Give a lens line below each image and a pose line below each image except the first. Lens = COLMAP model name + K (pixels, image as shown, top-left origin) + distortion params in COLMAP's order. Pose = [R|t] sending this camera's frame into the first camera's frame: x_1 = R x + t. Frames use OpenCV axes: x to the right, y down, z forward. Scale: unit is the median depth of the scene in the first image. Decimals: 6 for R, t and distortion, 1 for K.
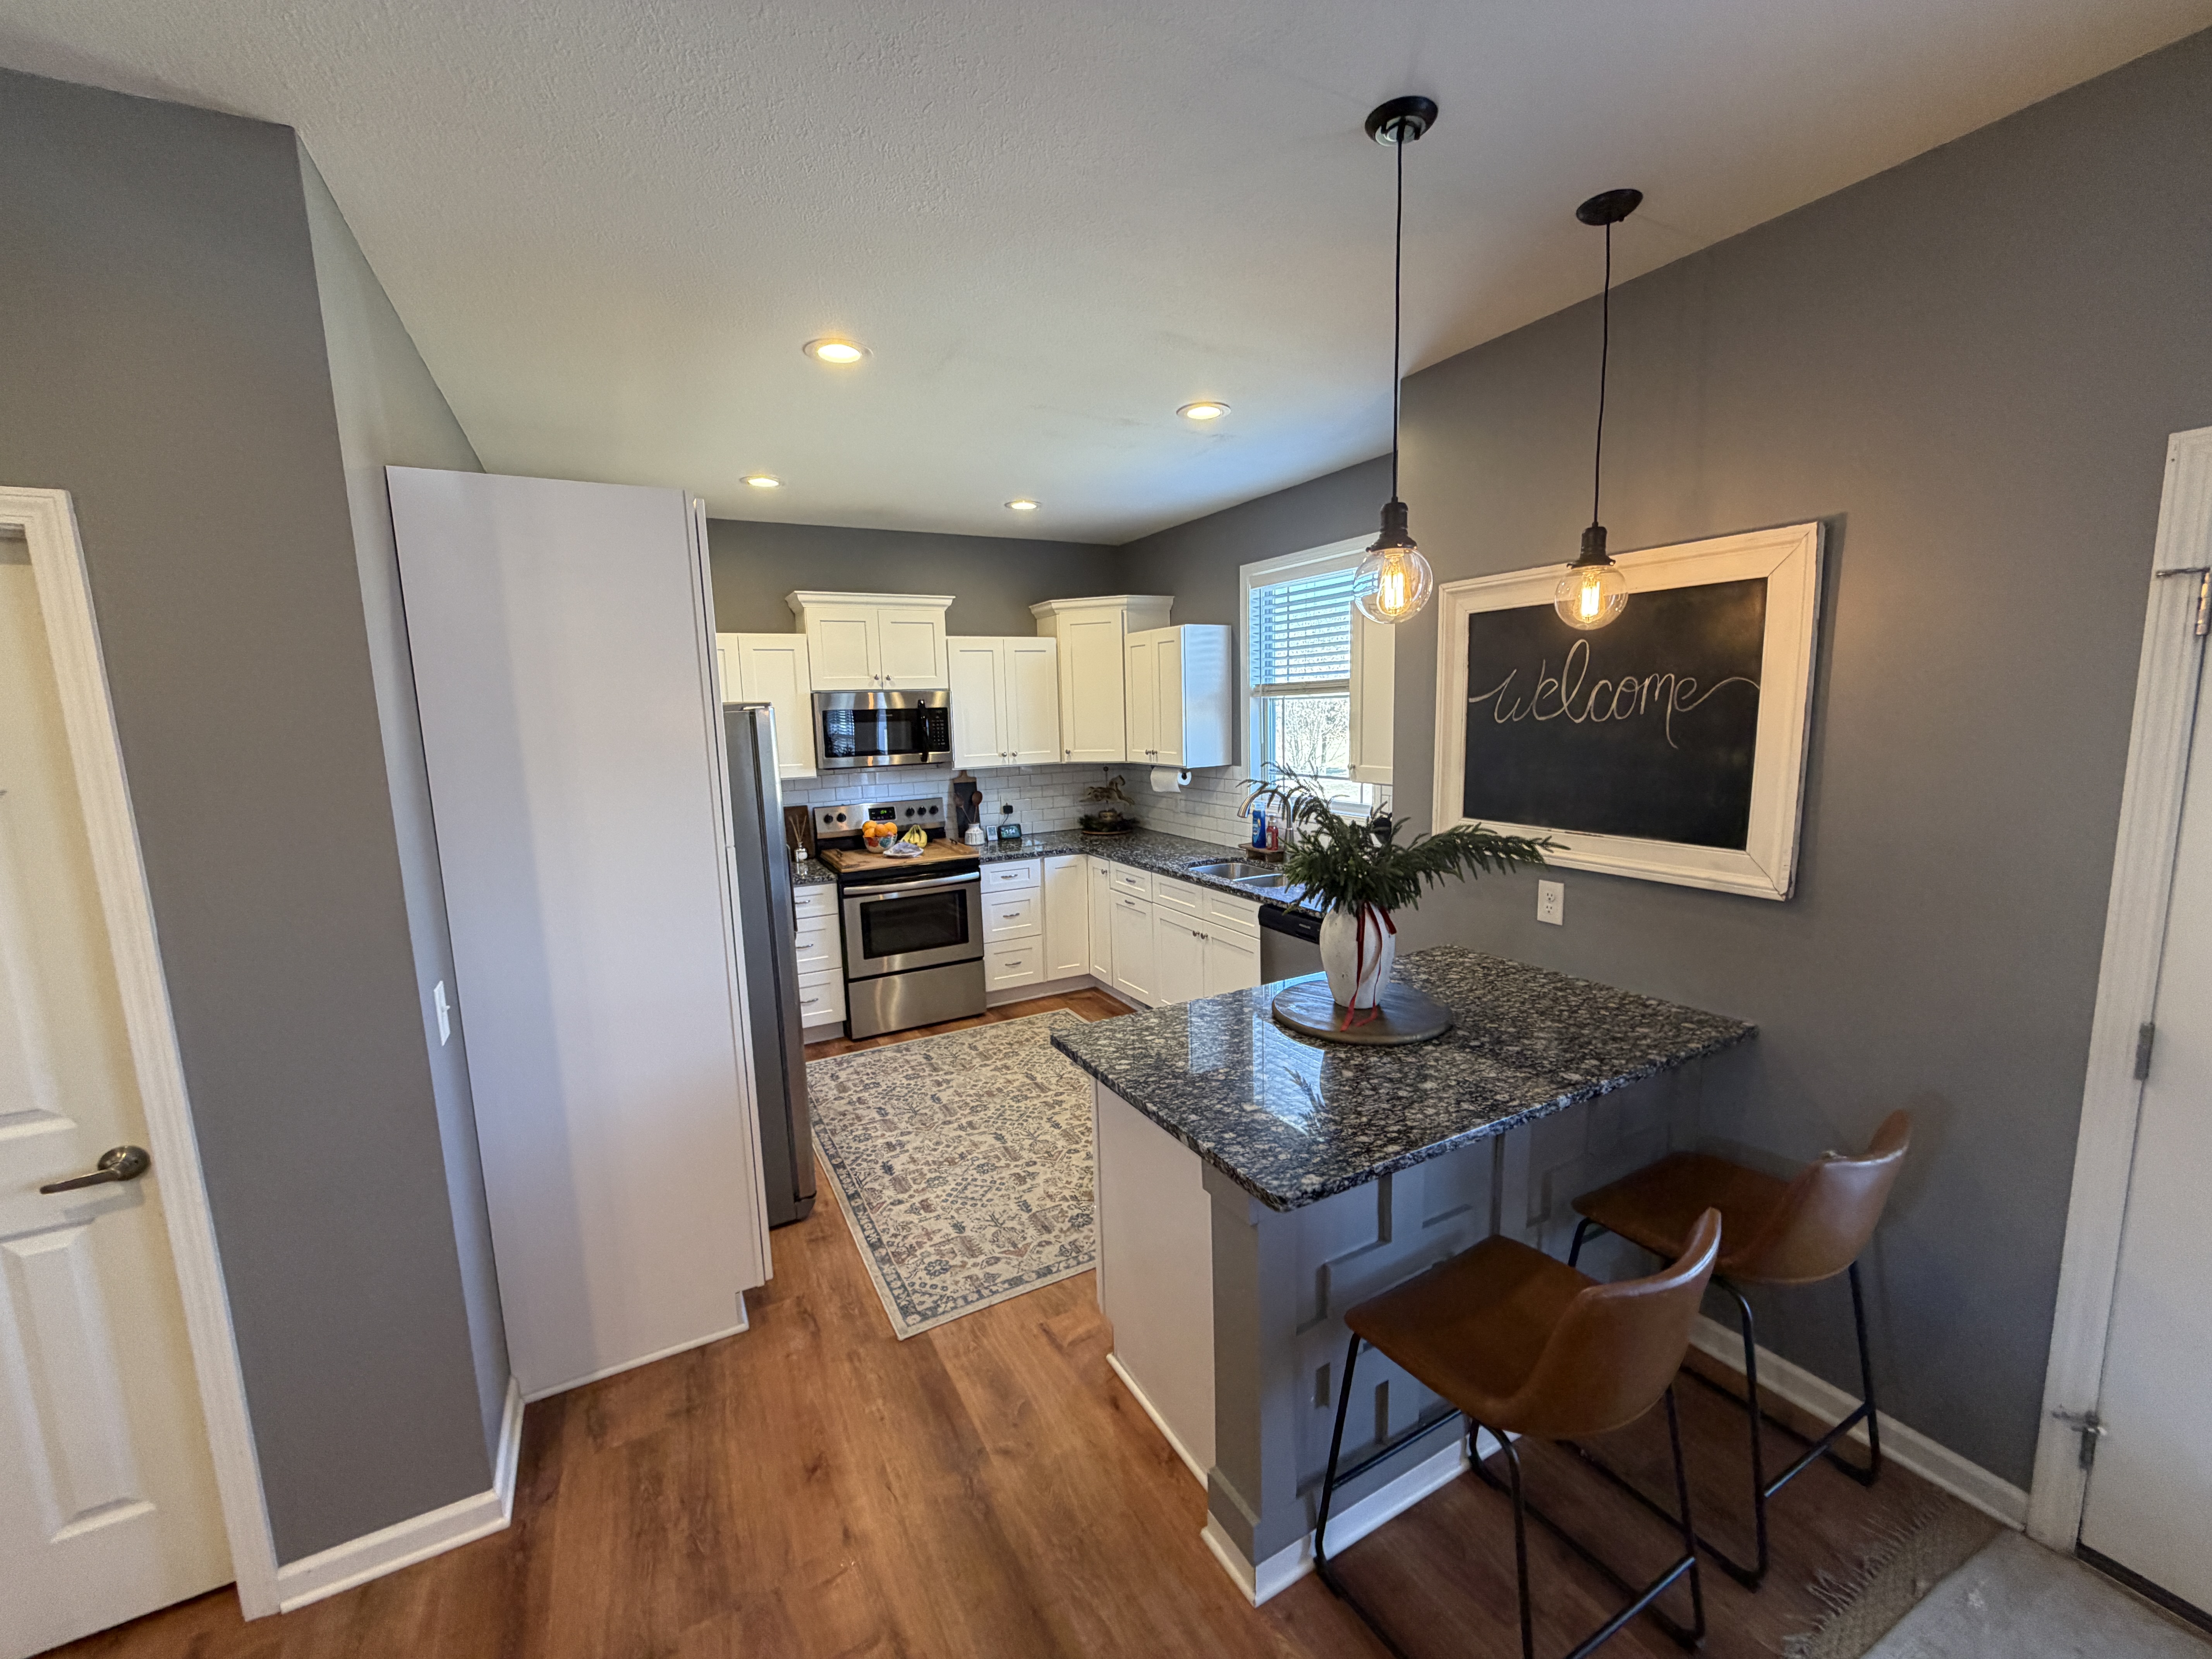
lens RADIAL K [[882.7, 0, 1106.3], [0, 882.7, 823.1], [0, 0, 1]] dist [0.001872, -0.000639]
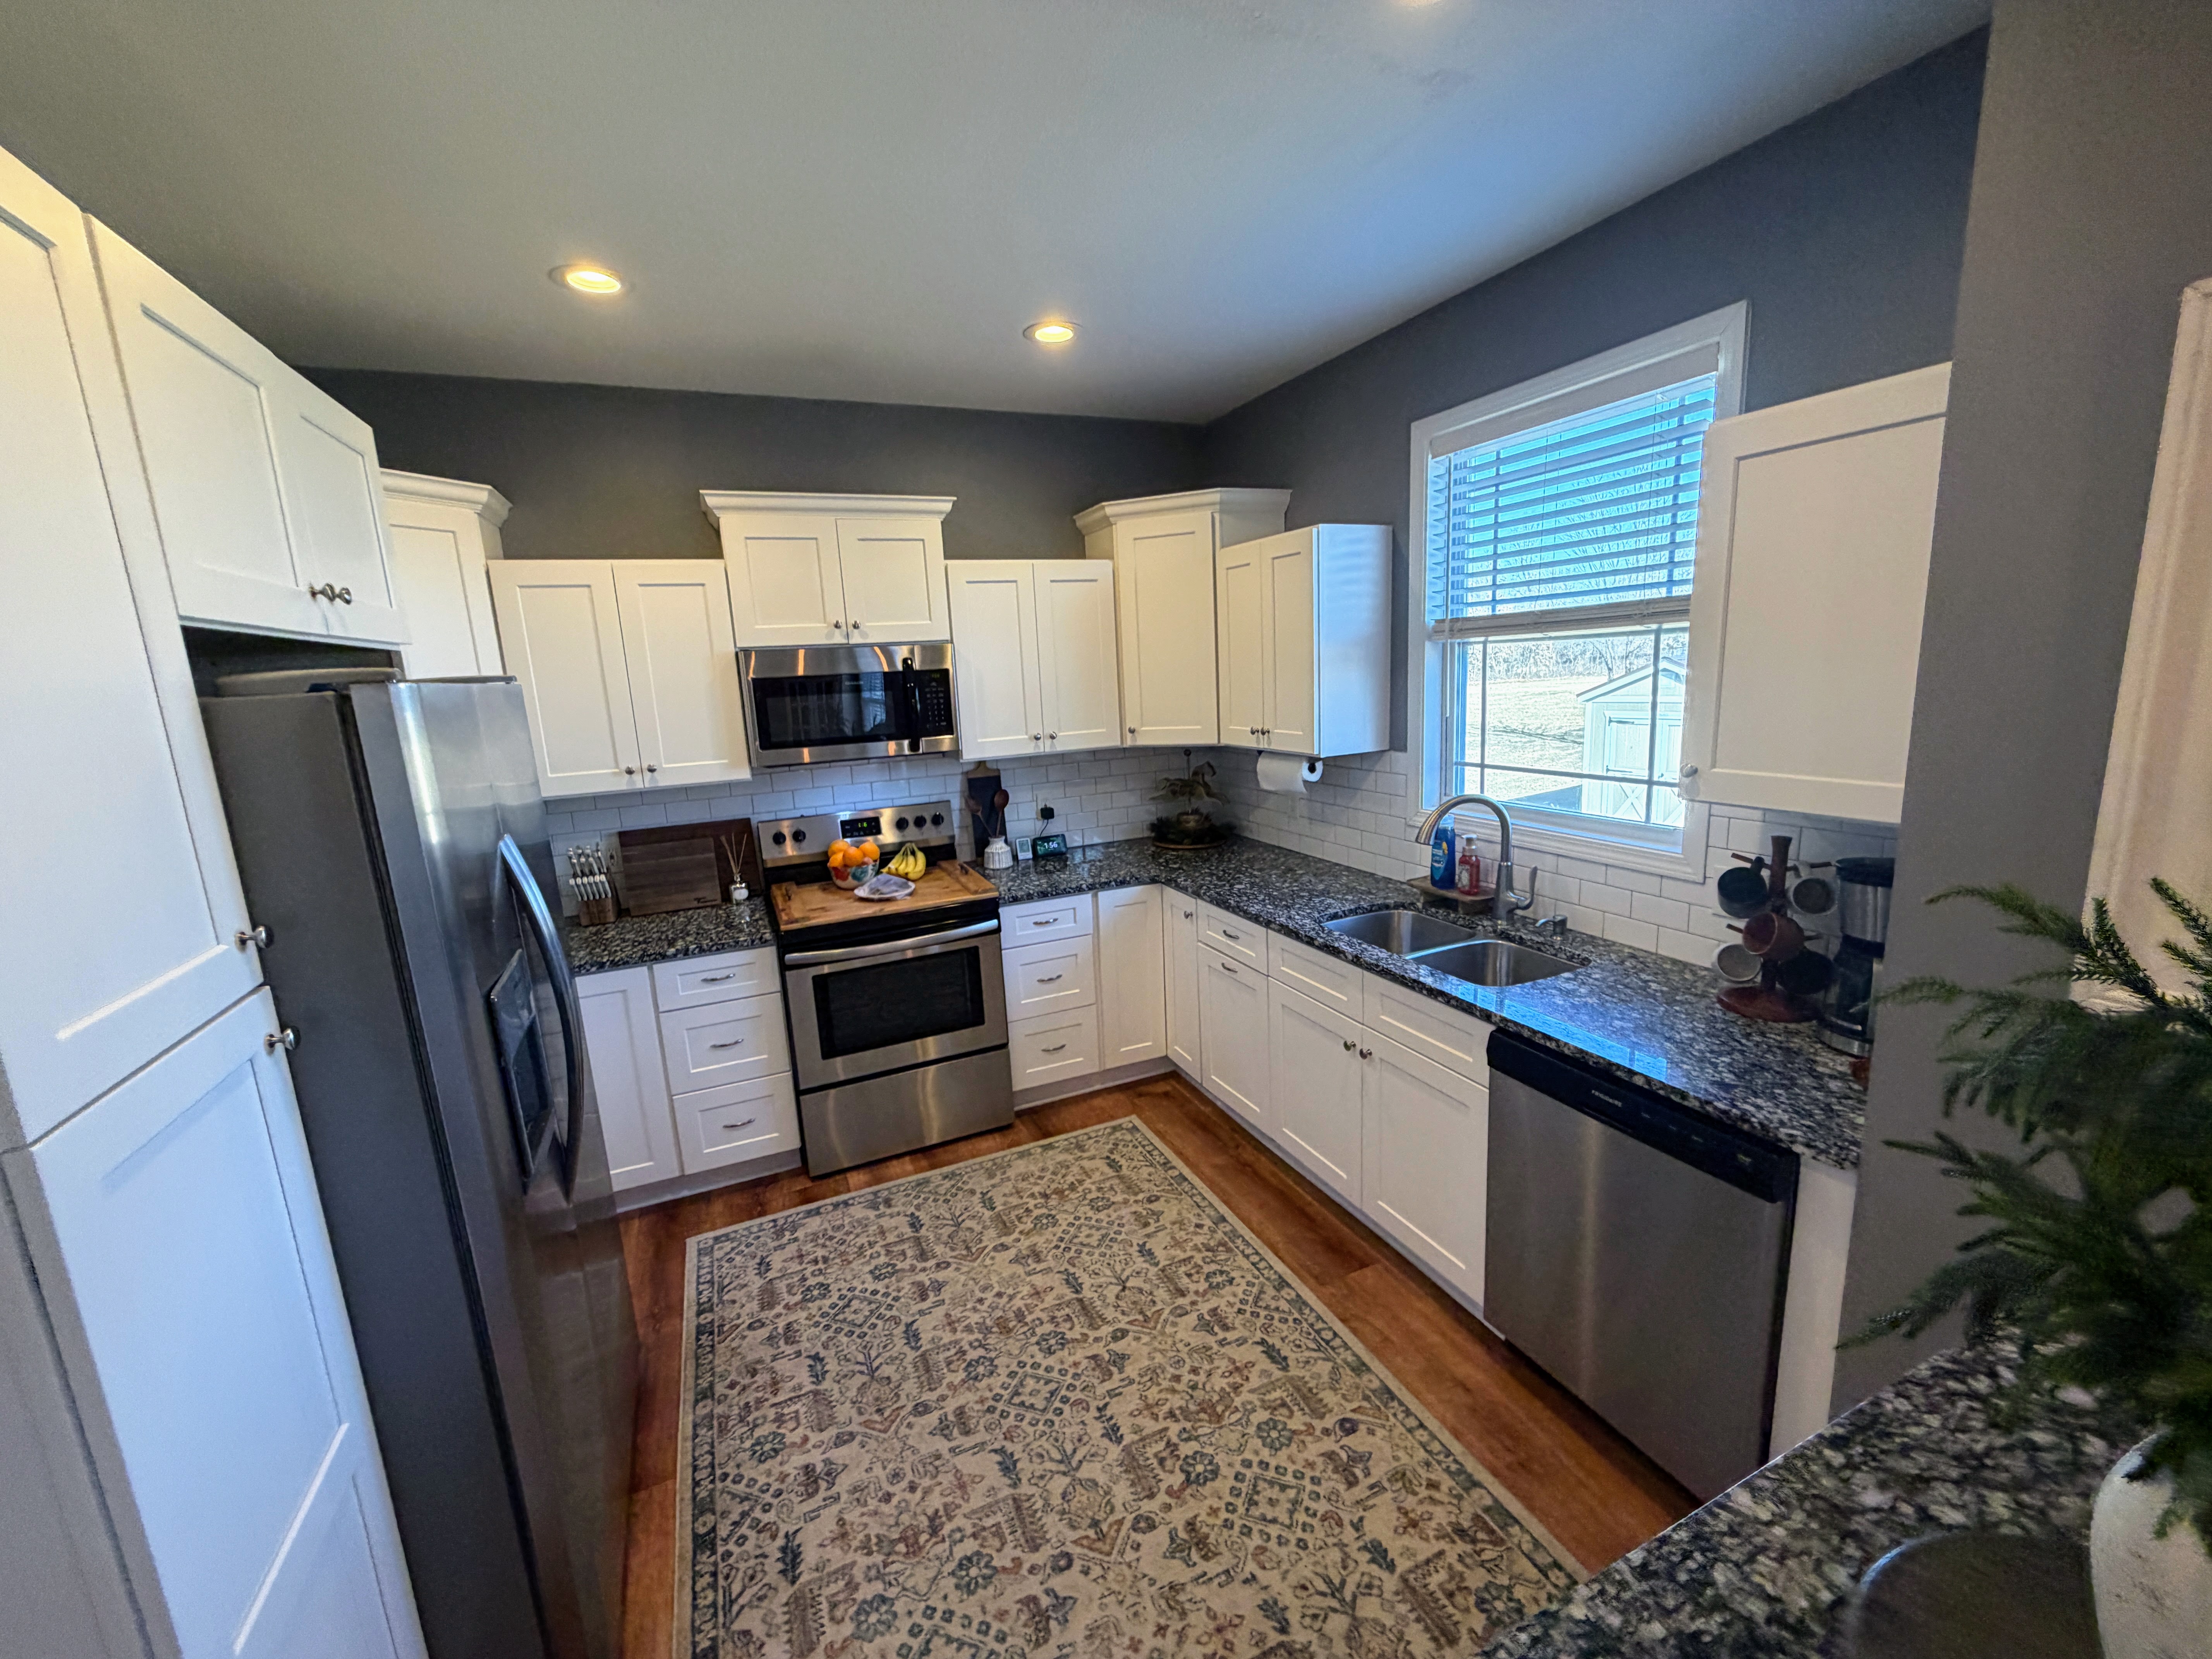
lens RADIAL K [[882.7, 0, 1103.8], [0, 882.7, 822.9], [0, 0, 1]] dist [0.001872, -0.000639]
pose [[0.996532, -0.008025, -0.082827, -0.010667], [0.012090, 0.998741, 0.048688, -0.048379], [0.082332, -0.049521, 0.995374, 0.359773]]
